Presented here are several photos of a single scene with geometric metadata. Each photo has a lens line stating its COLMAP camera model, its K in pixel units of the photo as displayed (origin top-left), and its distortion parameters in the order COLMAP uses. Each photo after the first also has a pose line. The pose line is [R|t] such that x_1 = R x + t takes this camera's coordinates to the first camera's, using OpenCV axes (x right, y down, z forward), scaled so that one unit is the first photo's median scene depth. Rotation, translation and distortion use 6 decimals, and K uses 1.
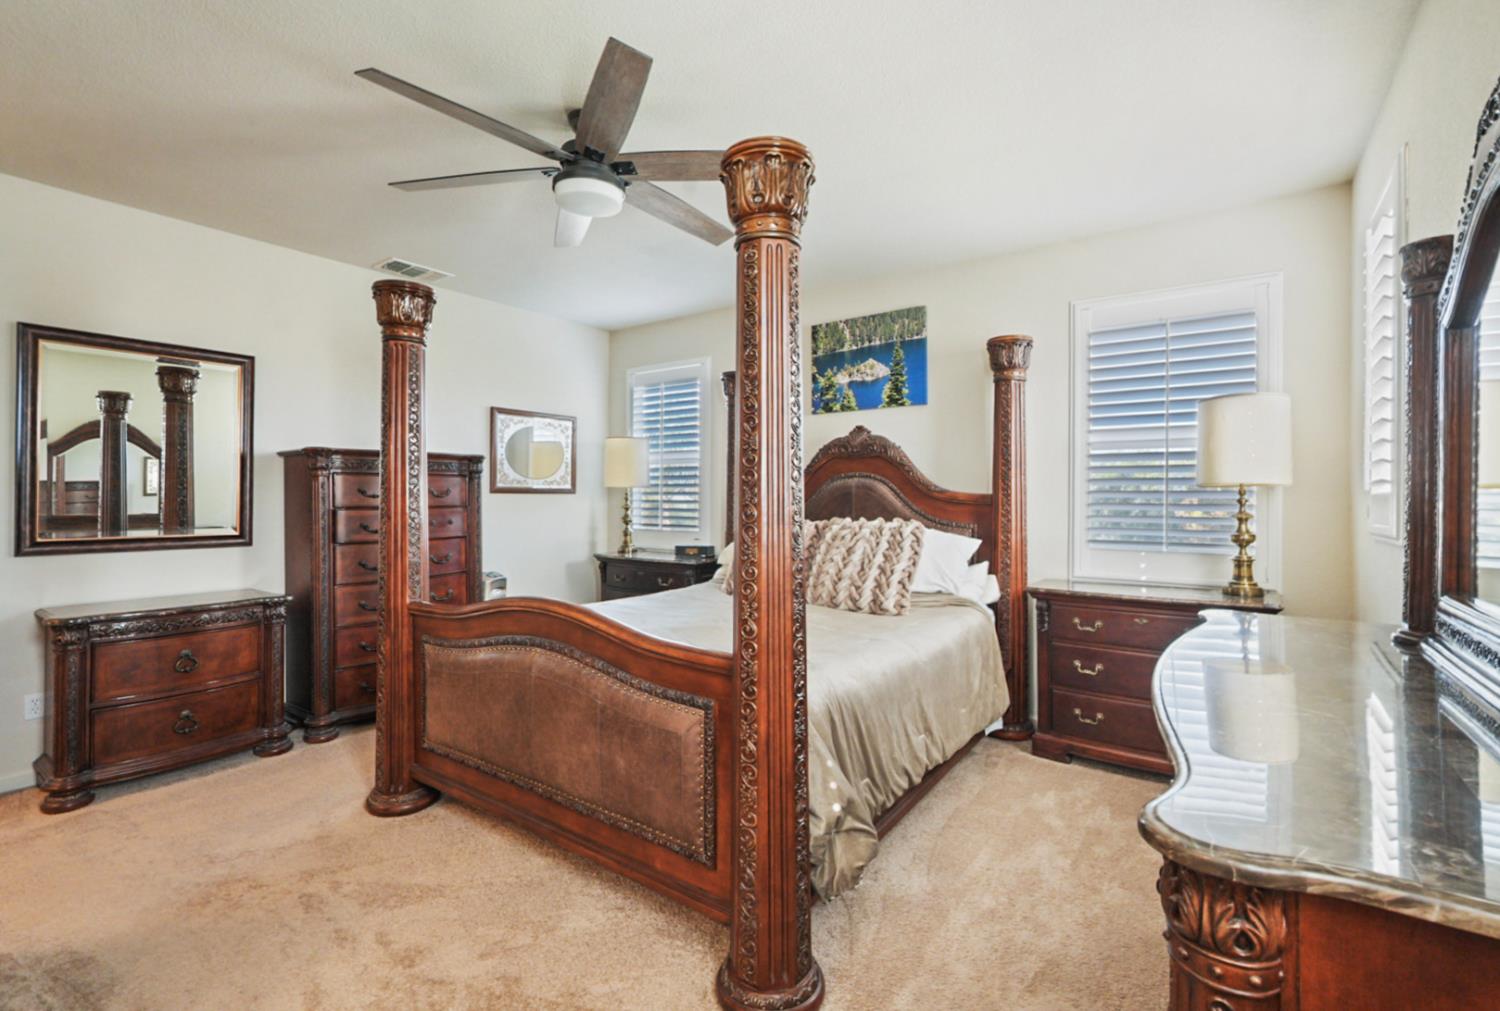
lens RADIAL K [[671.9, 0, 758.7], [0, 671.9, 502.0], [0, 0, 1]] dist [-0.017521, 0.008747]
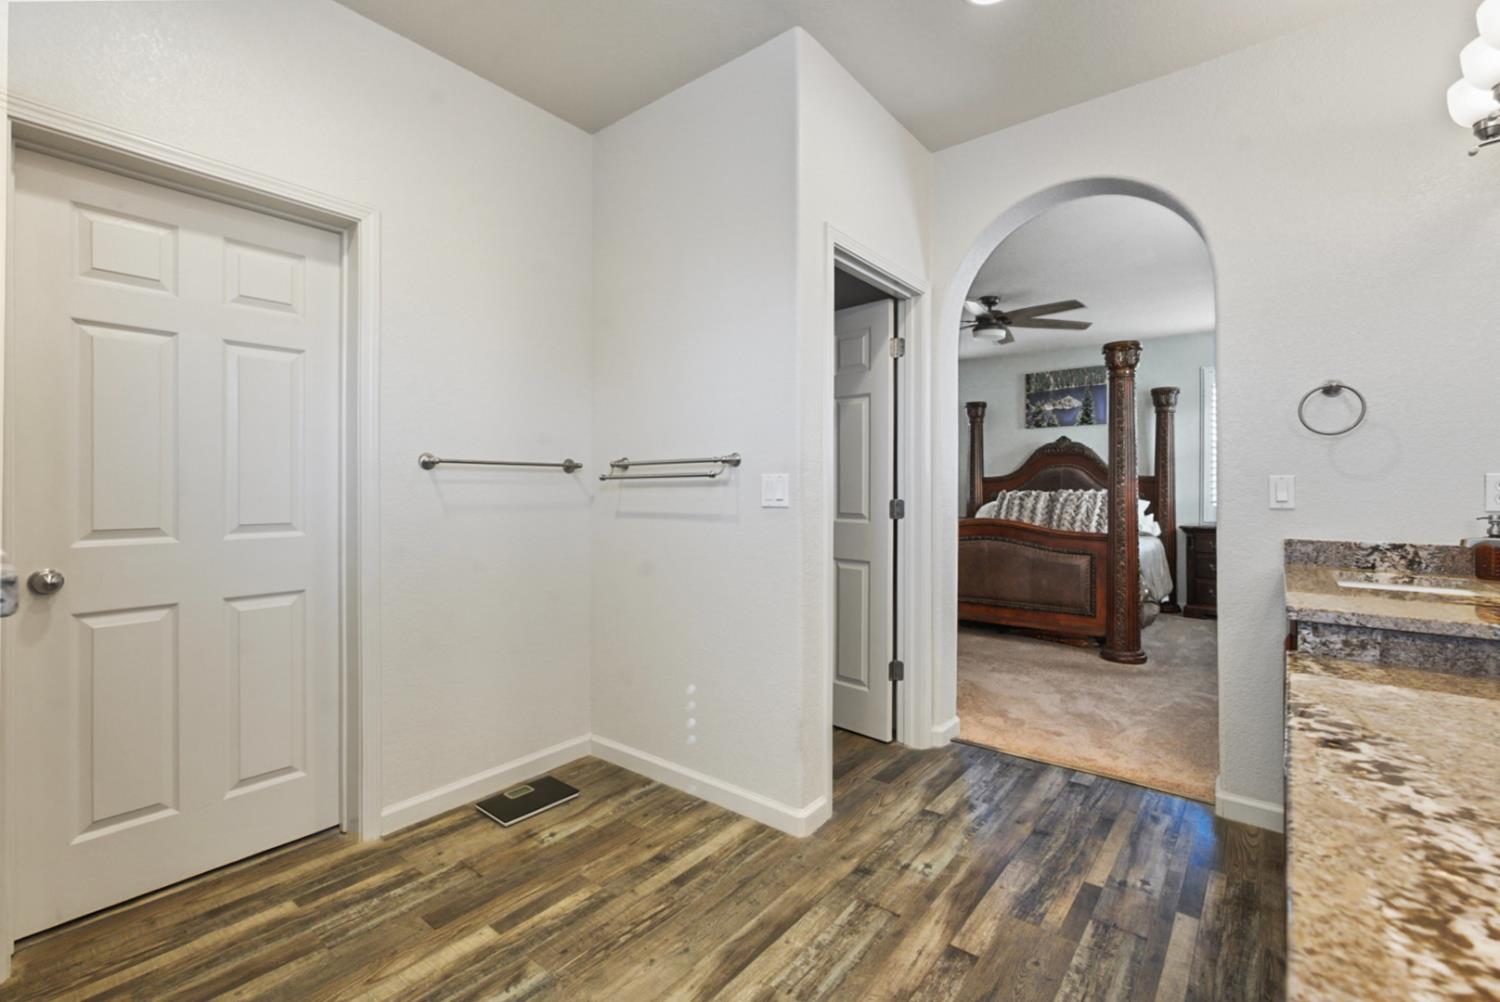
lens RADIAL K [[671.9, 0, 741.7], [0, 671.9, 496.9], [0, 0, 1]] dist [-0.017521, 0.008747]
pose [[0.998045, -0.001250, -0.062479, -0.542623], [0.001495, 0.999991, 0.003874, 0.030292], [0.062474, -0.003960, 0.998039, -0.714601]]
